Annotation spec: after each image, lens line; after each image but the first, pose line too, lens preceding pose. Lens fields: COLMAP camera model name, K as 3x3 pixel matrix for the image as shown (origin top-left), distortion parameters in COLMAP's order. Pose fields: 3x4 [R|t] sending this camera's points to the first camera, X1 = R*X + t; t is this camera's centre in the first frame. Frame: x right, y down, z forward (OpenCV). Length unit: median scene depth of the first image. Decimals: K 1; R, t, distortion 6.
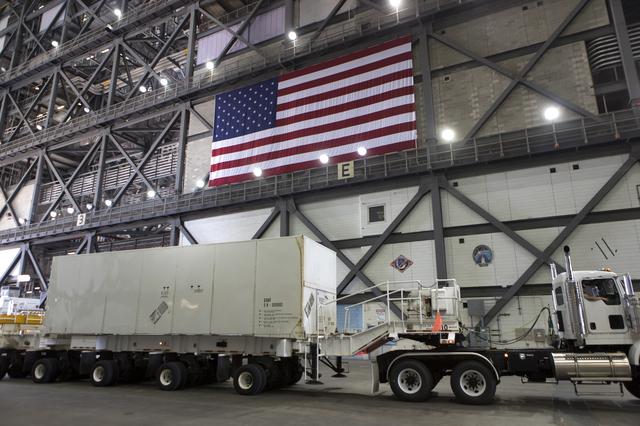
lens RADIAL K [[440.0, 0, 318.0], [0, 440.0, 213.1], [0, 0, 1]] dist [-0.010910, -0.000446]
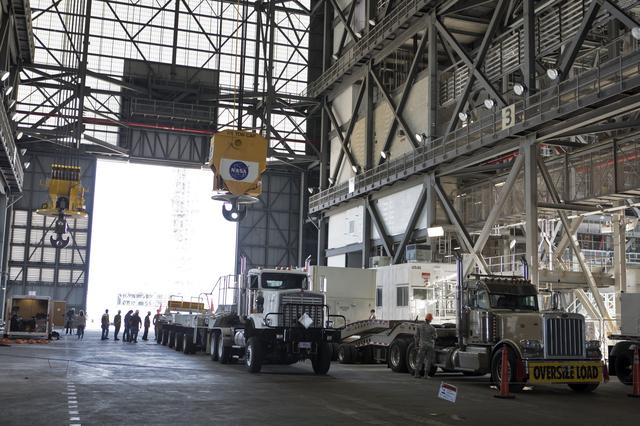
lens RADIAL K [[735.0, 0, 322.5], [0, 735.0, 207.4], [0, 0, 1]] dist [-0.043111, 0.000000]
pose [[0.732361, -0.076775, -0.676575, -0.094933], [0.149077, 0.987596, 0.049300, 0.042728], [0.664398, -0.136967, 0.734722, 0.152366]]
